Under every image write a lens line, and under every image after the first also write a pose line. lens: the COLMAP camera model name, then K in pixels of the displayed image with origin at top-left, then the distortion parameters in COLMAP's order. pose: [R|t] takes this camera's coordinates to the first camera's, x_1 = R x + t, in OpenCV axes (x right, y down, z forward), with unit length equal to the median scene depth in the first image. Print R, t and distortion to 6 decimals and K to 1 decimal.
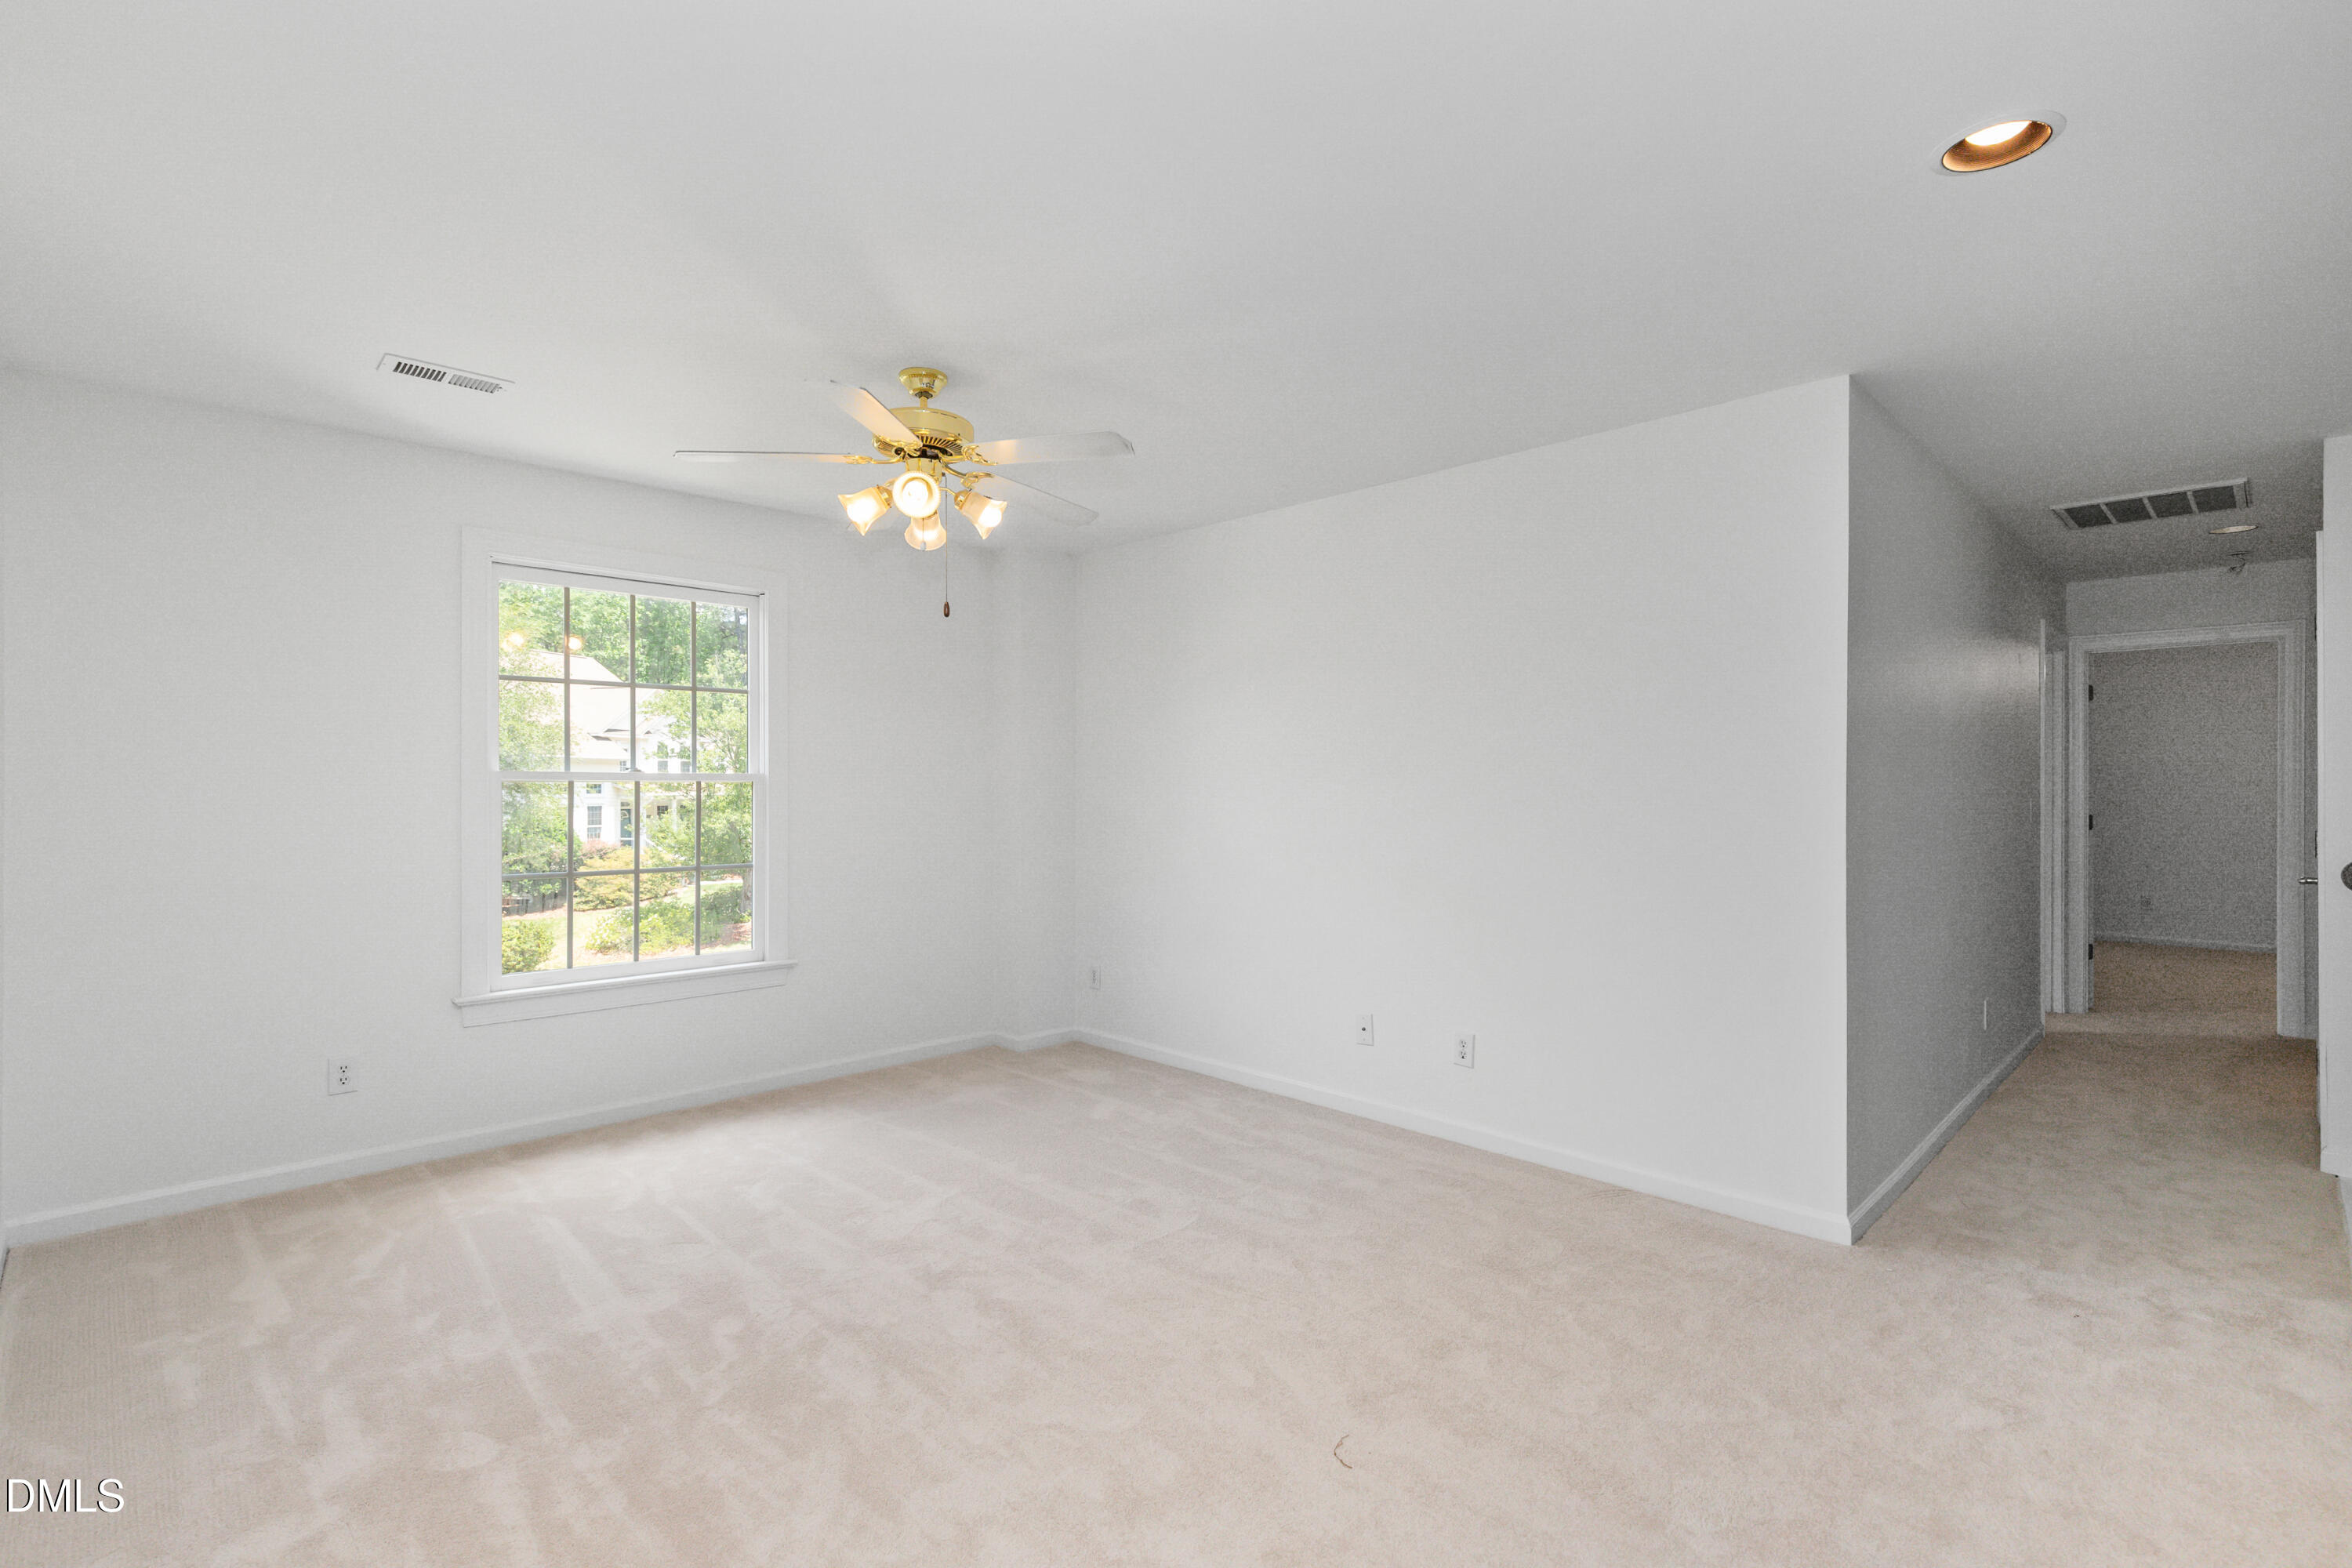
lens RADIAL K [[1081.8, 0, 1176.0], [0, 1081.8, 784.0], [0, 0, 1]] dist [0.001361, 0.000332]
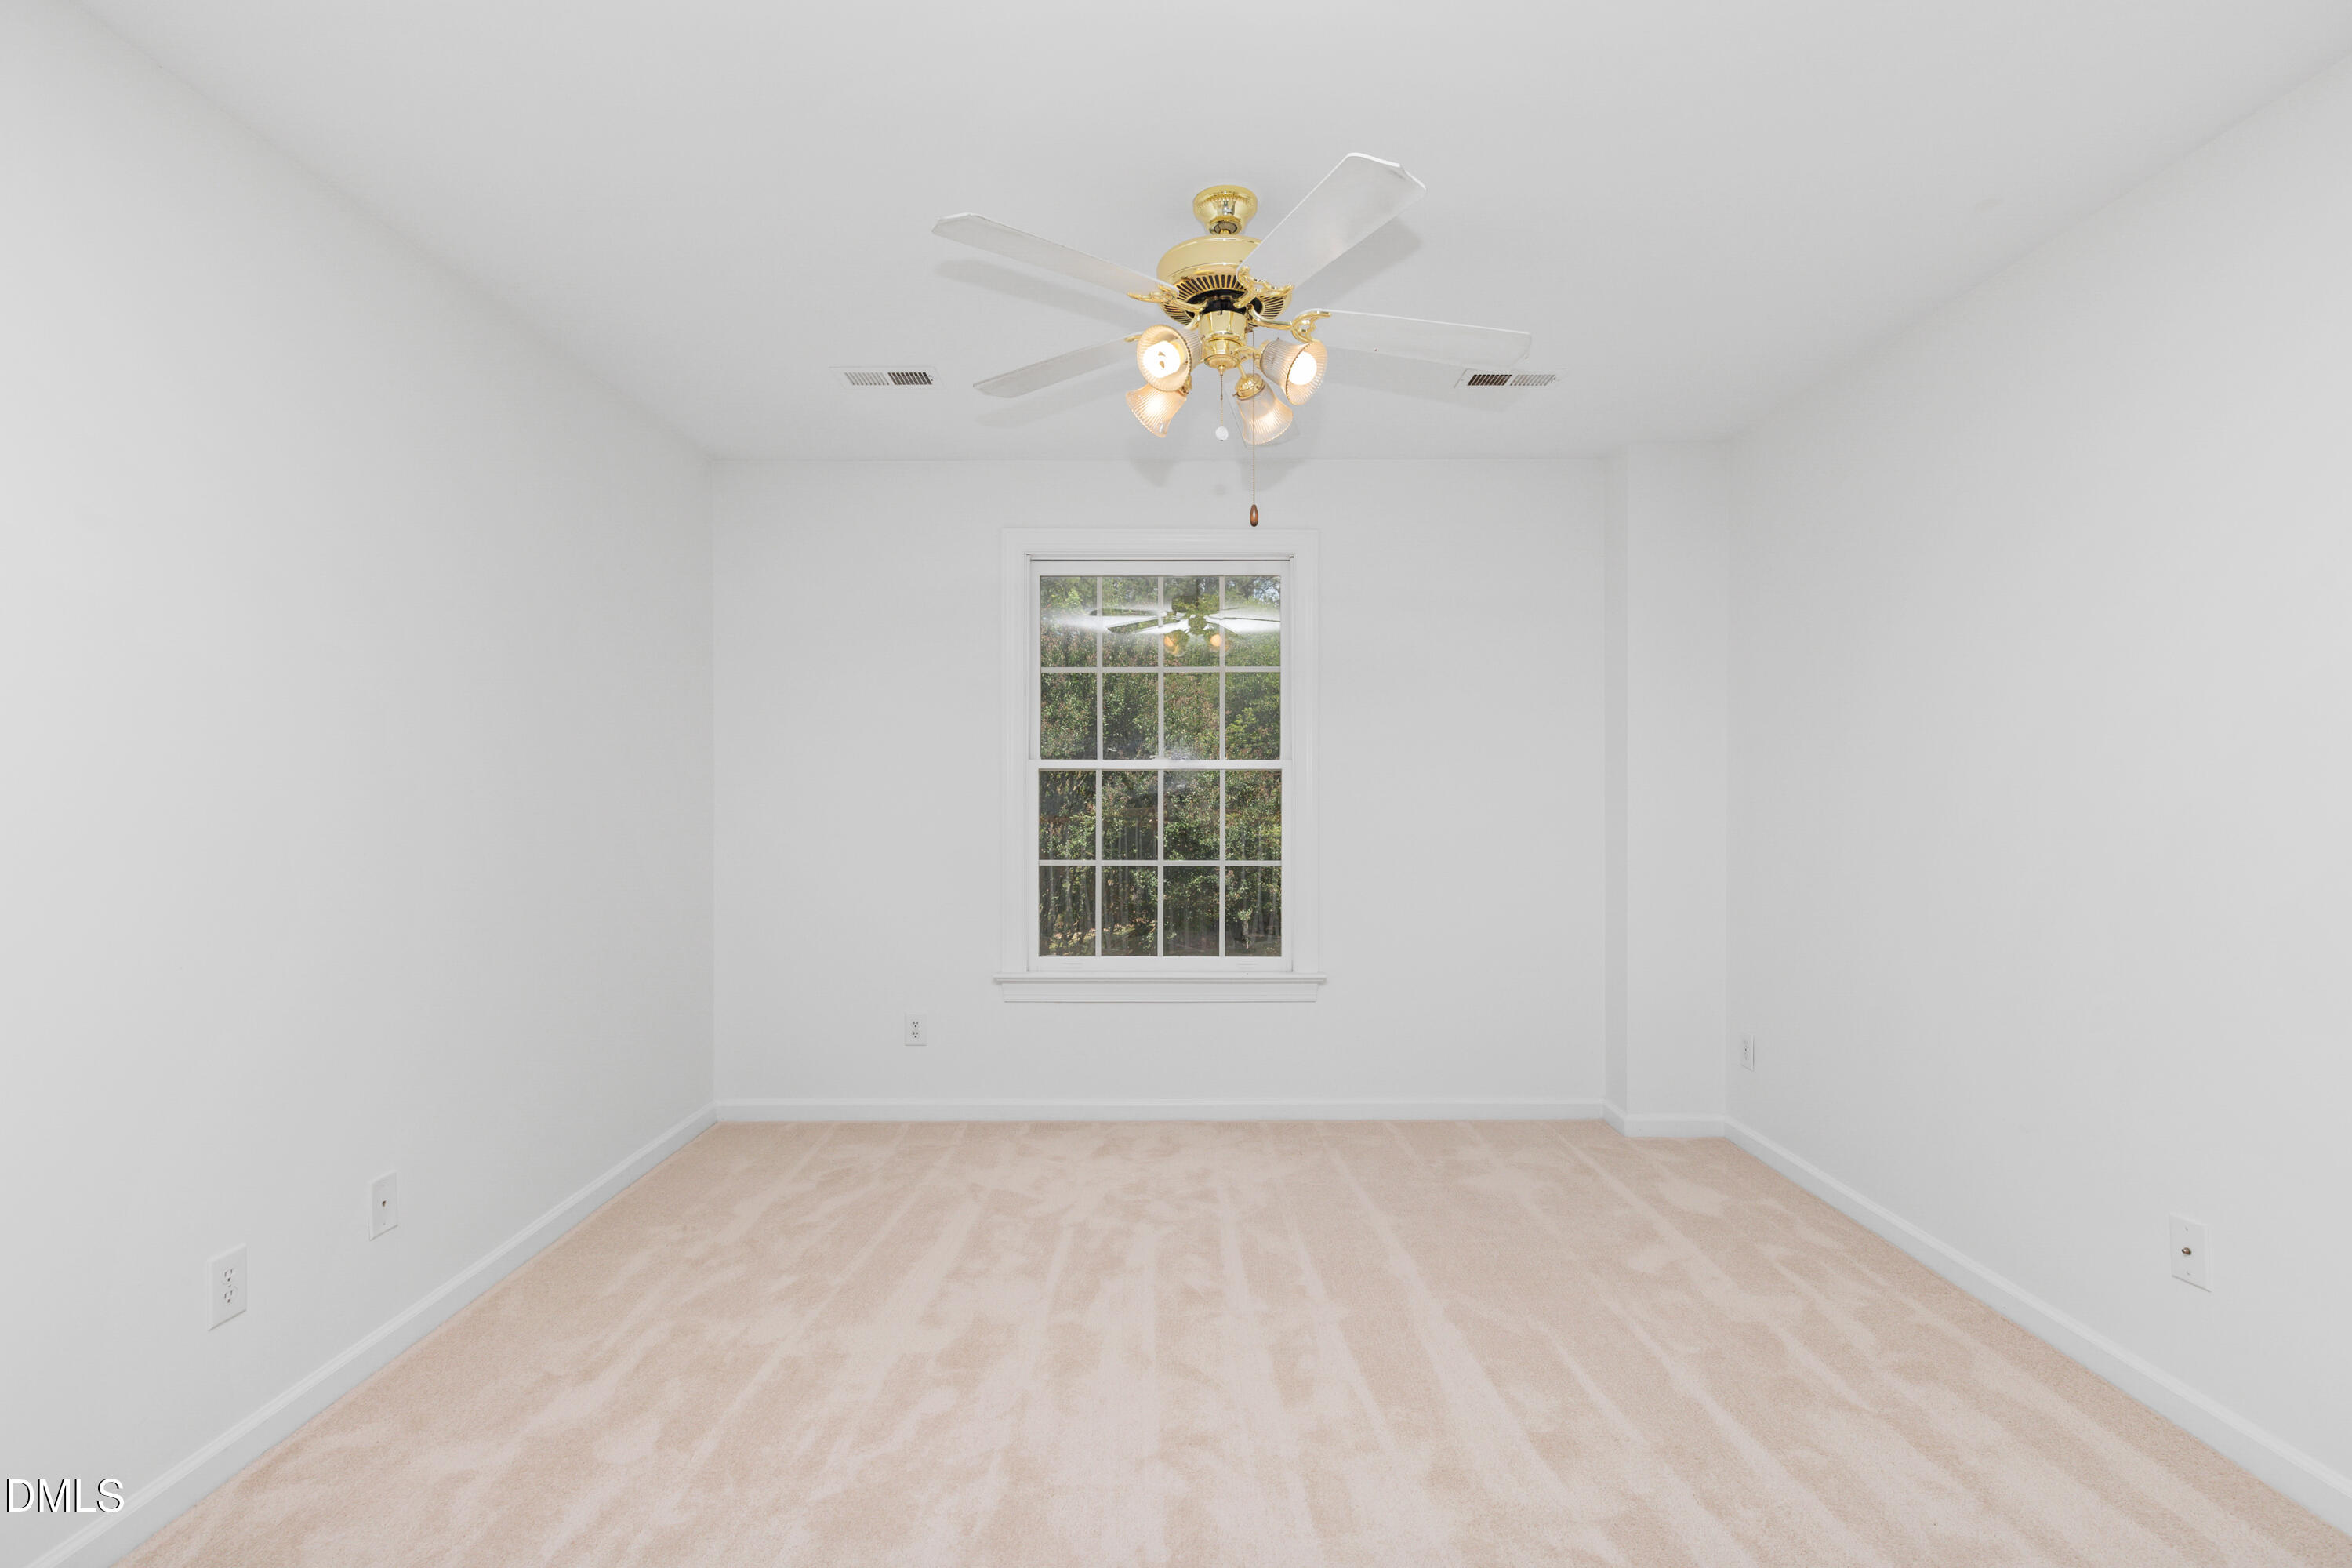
lens RADIAL K [[1087.0, 0, 1176.0], [0, 1087.0, 784.0], [0, 0, 1]] dist [0.000595, 0.000286]
pose [[0.718924, -0.005284, -0.695068, 0.263940], [0.000190, 0.999973, -0.007404, 0.025082], [0.695089, 0.005191, 0.718905, 0.449588]]
